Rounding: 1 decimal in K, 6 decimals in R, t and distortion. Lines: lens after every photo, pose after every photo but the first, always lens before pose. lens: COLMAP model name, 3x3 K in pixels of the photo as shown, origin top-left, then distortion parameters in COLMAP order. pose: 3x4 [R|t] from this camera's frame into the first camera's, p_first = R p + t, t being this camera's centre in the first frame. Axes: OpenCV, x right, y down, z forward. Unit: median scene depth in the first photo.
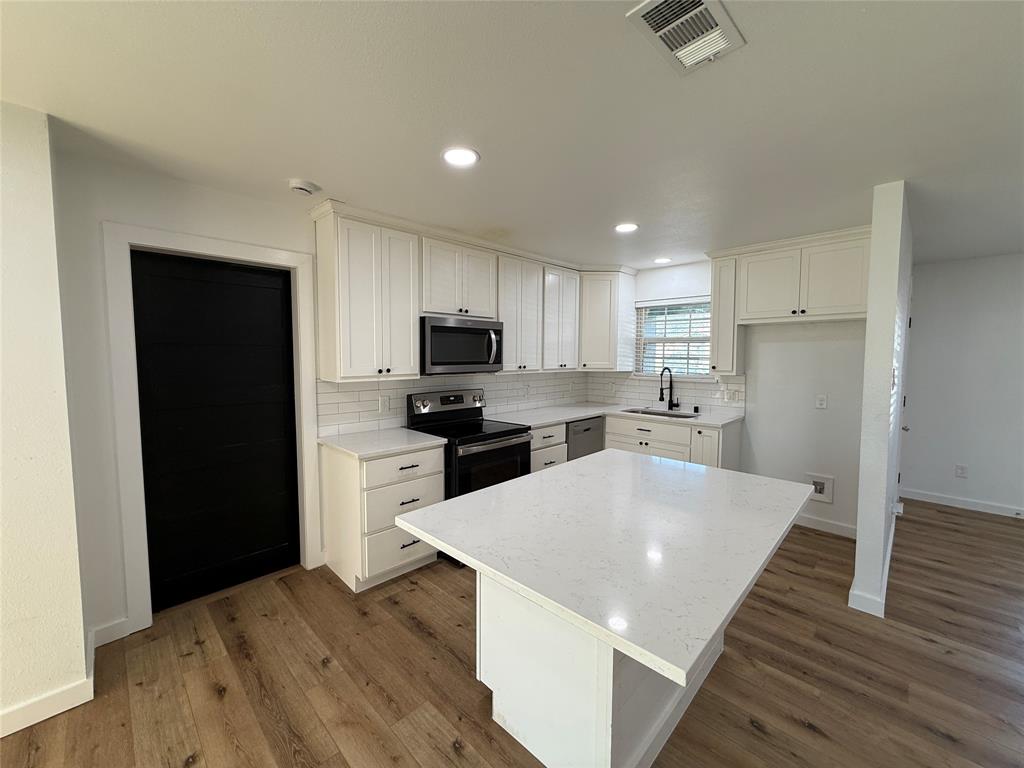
lens RADIAL K [[408.5, 0, 512.8], [0, 408.5, 382.4], [0, 0, 1]] dist [0.001149, 0.000340]
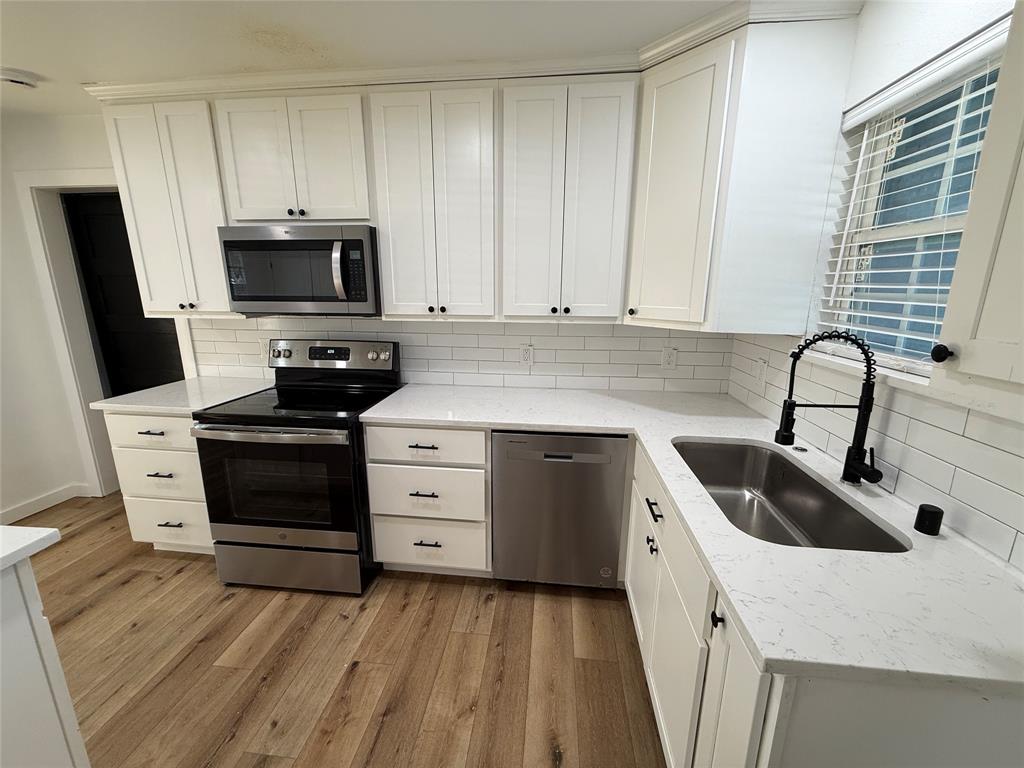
lens RADIAL K [[408.5, 0, 508.1], [0, 408.5, 383.3], [0, 0, 1]] dist [0.001149, 0.000340]
pose [[0.617652, 0.174960, -0.766743, 0.569333], [-0.058242, 0.982439, 0.177262, -0.046965], [0.784292, -0.064830, 0.616995, 0.813420]]
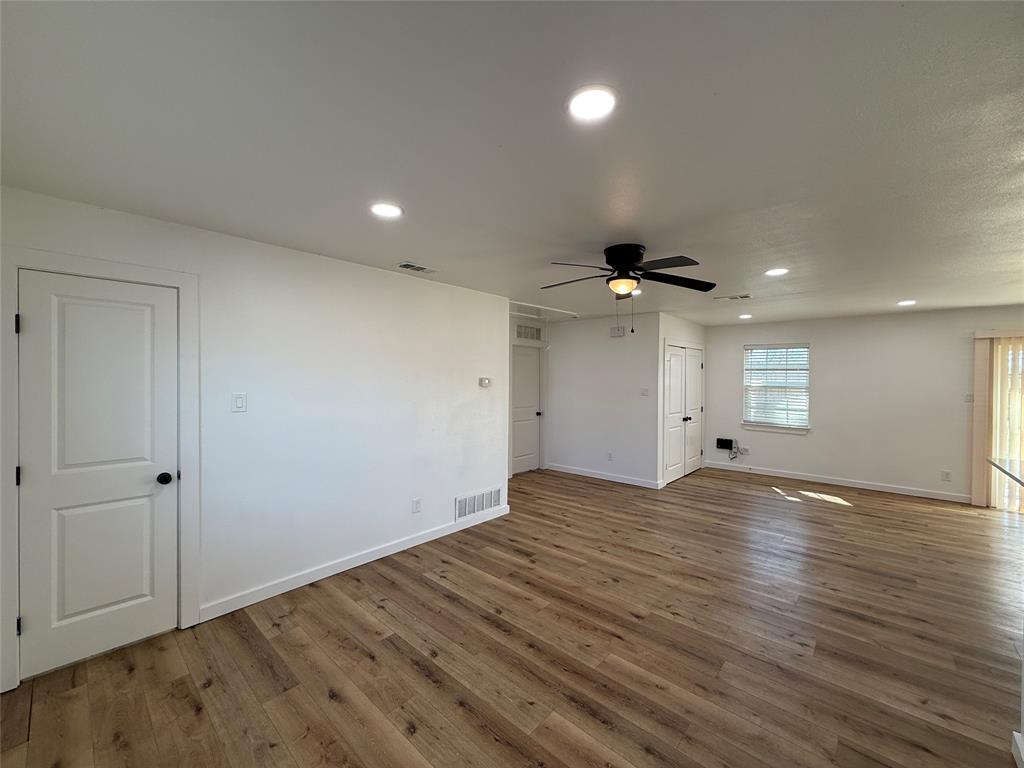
lens RADIAL K [[408.5, 0, 513.1], [0, 408.5, 382.0], [0, 0, 1]] dist [0.001149, 0.000340]
pose [[-0.999115, -0.008151, -0.041267, 1.250955], [-0.011303, 0.996986, 0.076756, -0.082903], [0.040517, 0.077155, -0.996196, 1.122972]]
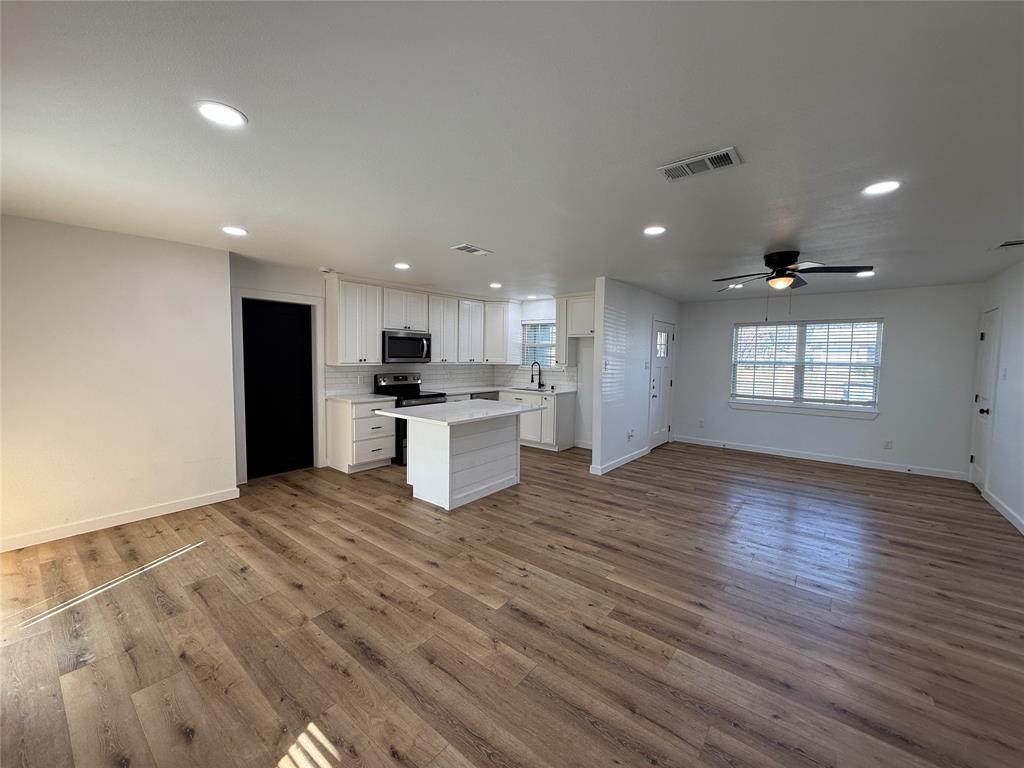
lens RADIAL K [[408.5, 0, 512.3], [0, 408.5, 381.1], [0, 0, 1]] dist [0.001149, 0.000340]
pose [[0.995004, 0.005767, 0.099672, 0.149318], [-0.005286, 0.999973, -0.005089, 0.060496], [-0.099699, 0.004537, 0.995007, -0.768435]]
